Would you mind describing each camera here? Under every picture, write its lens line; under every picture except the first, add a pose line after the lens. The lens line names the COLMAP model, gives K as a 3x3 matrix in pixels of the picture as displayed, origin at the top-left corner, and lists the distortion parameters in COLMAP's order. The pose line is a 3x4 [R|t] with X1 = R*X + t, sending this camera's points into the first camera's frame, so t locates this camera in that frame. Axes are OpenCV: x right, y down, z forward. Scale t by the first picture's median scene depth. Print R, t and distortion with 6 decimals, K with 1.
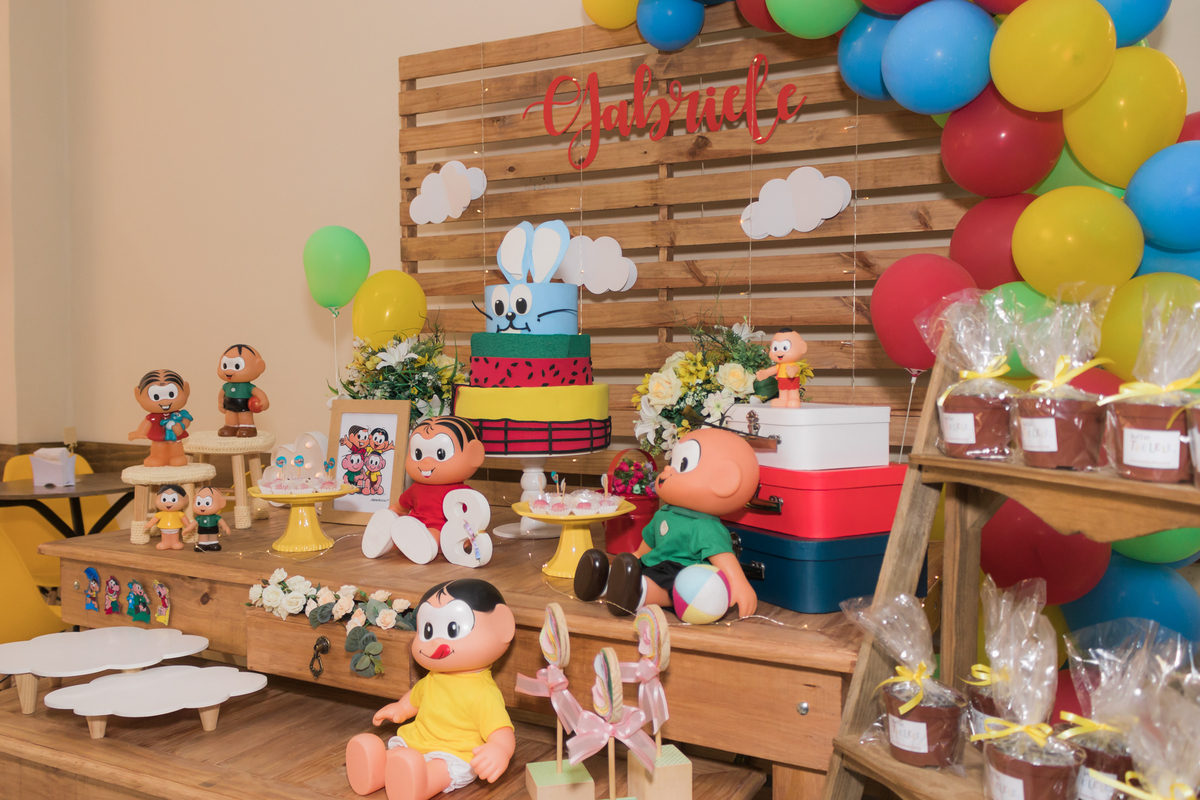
lens RADIAL K [[1021.0, 0, 563.8], [0, 1021.0, 415.2], [0, 0, 1]] dist [0.019842, 0.003759]
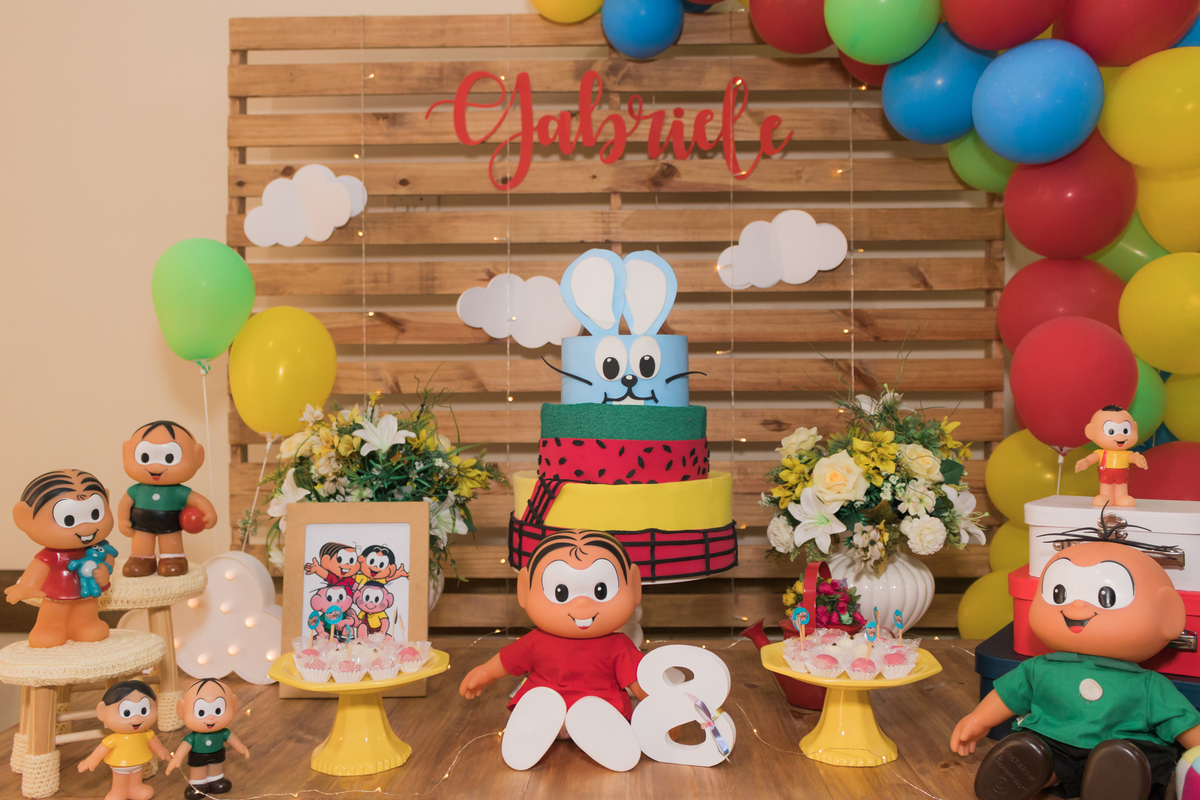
lens RADIAL K [[1030.6, 0, 586.8], [0, 1030.6, 413.3], [0, 0, 1]] dist [-0.016809, 0.002284]
pose [[0.896717, -0.003854, 0.442587, -0.301978], [0.027040, 0.998571, -0.046090, -0.032682], [-0.441777, 0.053297, 0.895540, 0.290972]]
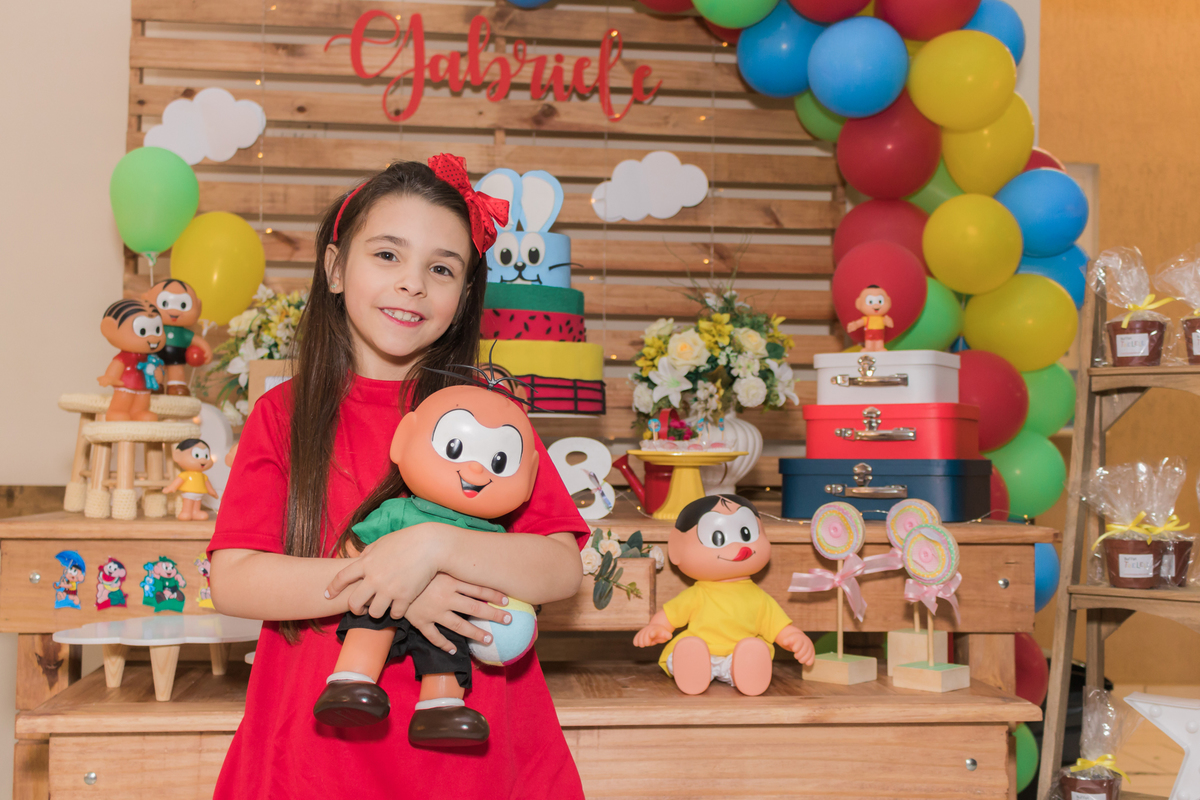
lens RADIAL K [[1467.3, 0, 592.8], [0, 1467.3, 413.2], [0, 0, 1]] dist [0.004239, 0.056764]
pose [[0.825866, 0.028053, 0.563168, -0.570628], [0.018593, 0.996864, -0.076923, 0.104853], [-0.563559, 0.073999, 0.822755, -0.080355]]
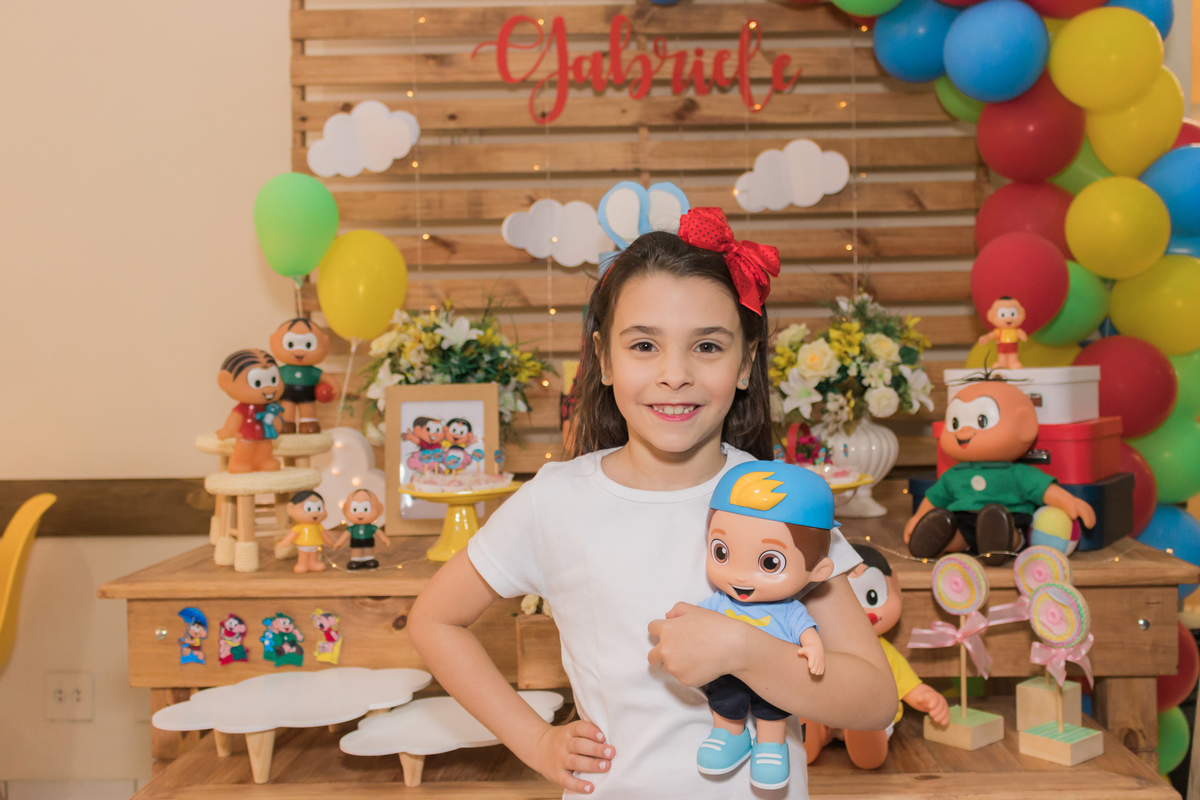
lens RADIAL K [[1270.8, 0, 653.5], [0, 1270.8, 403.7], [0, 0, 1]] dist [0.000664, 0.023235]
pose [[0.884409, -0.031795, 0.465629, -0.449337], [0.041528, 0.999080, -0.010657, 0.016158], [-0.464862, 0.028762, 0.884916, -0.001979]]
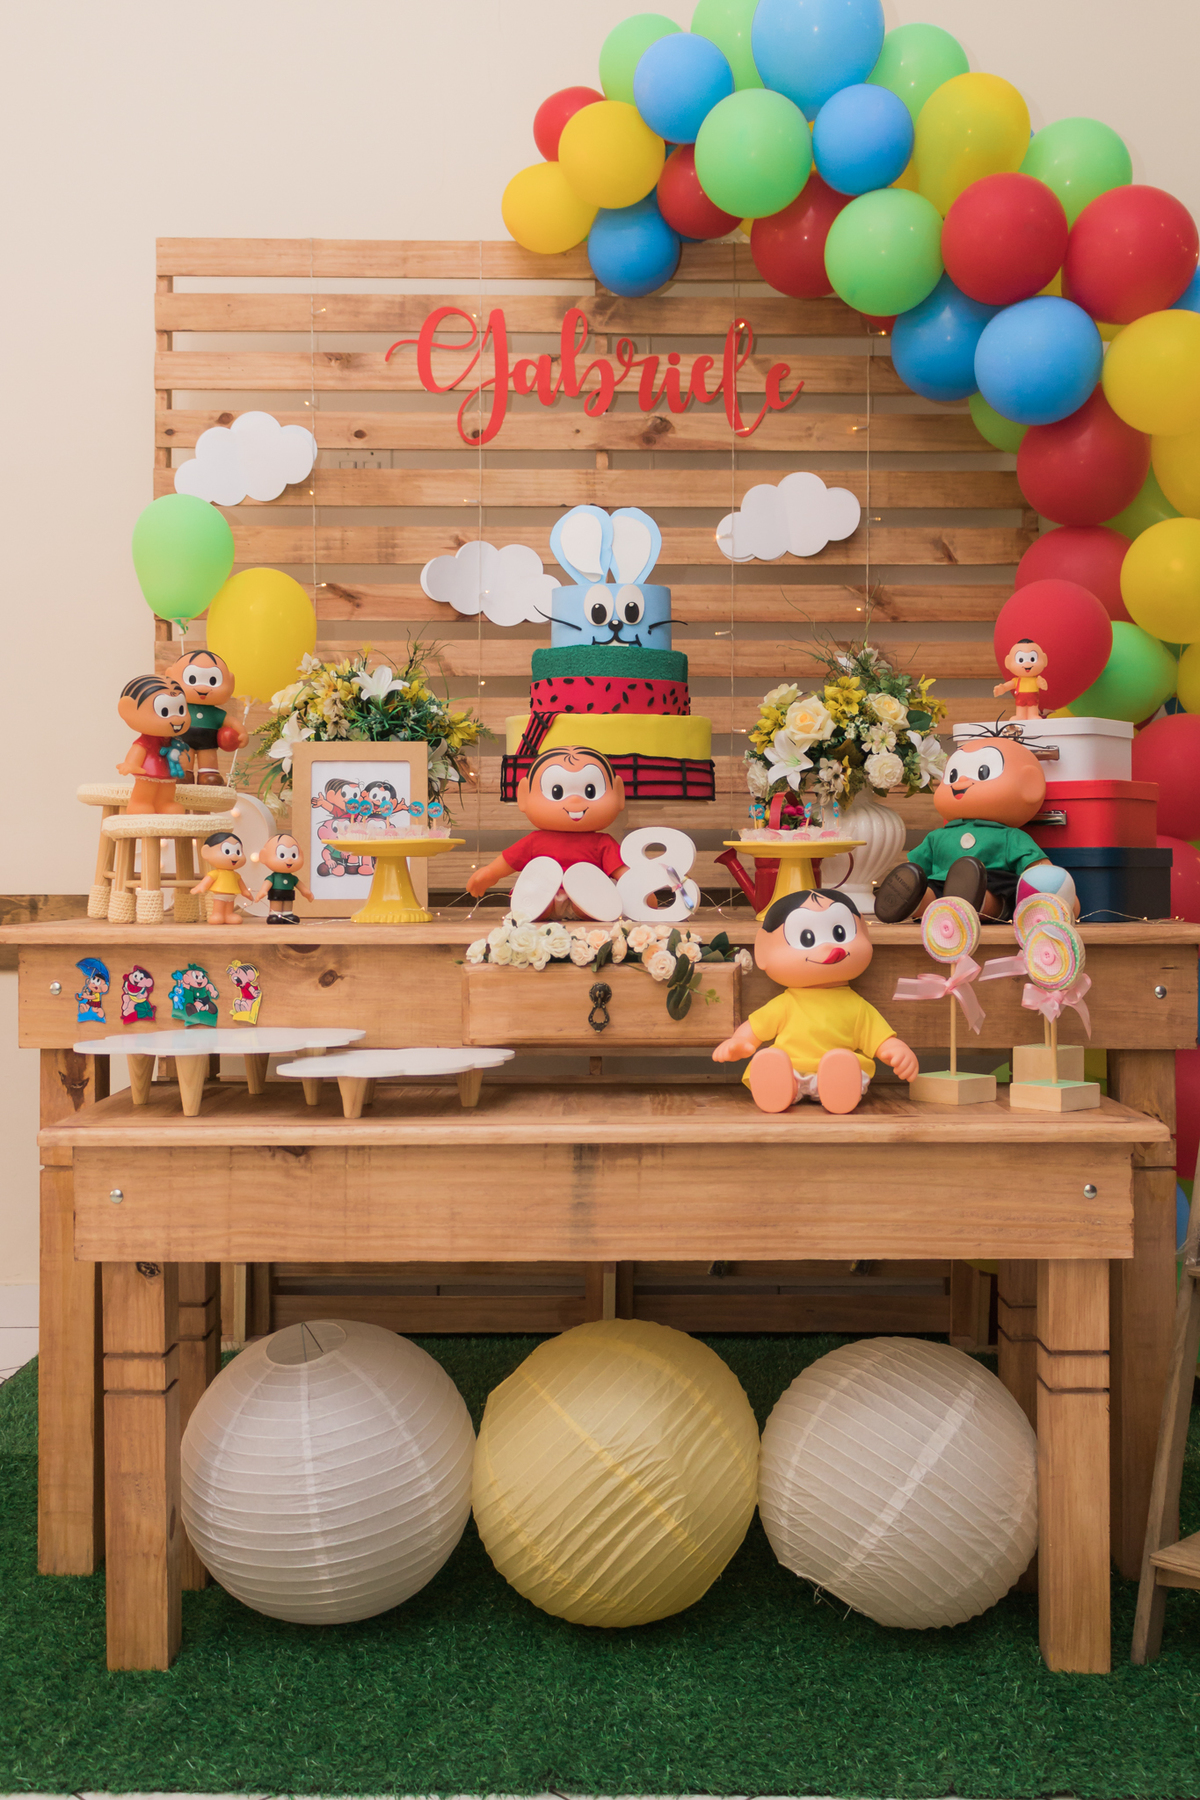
lens RADIAL K [[2007.1, 0, 621.0], [0, 2007.1, 935.7], [0, 0, 1]] dist [0.021981, 0.014967]
pose [[0.877433, -0.014324, 0.479486, -0.598968], [0.024366, 0.999595, -0.014727, 0.122773], [-0.479080, 0.024605, 0.877426, -0.251037]]
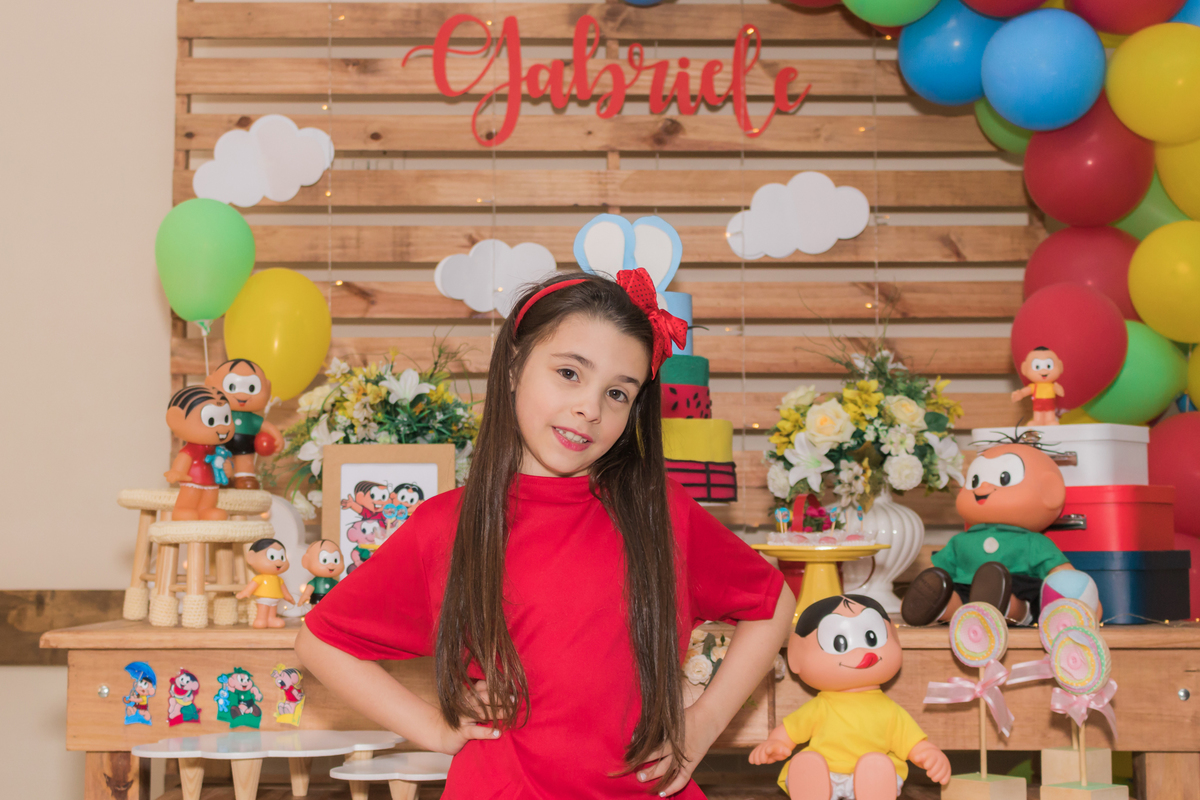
lens RADIAL K [[2161.7, 0, 570.6], [0, 2161.7, 404.4], [0, 0, 1]] dist [0.044864, -0.107637]
pose [[0.880217, 0.030291, 0.473604, -0.685337], [0.025304, 0.993546, -0.110575, 0.110048], [-0.473897, 0.109314, 0.873769, -0.332771]]
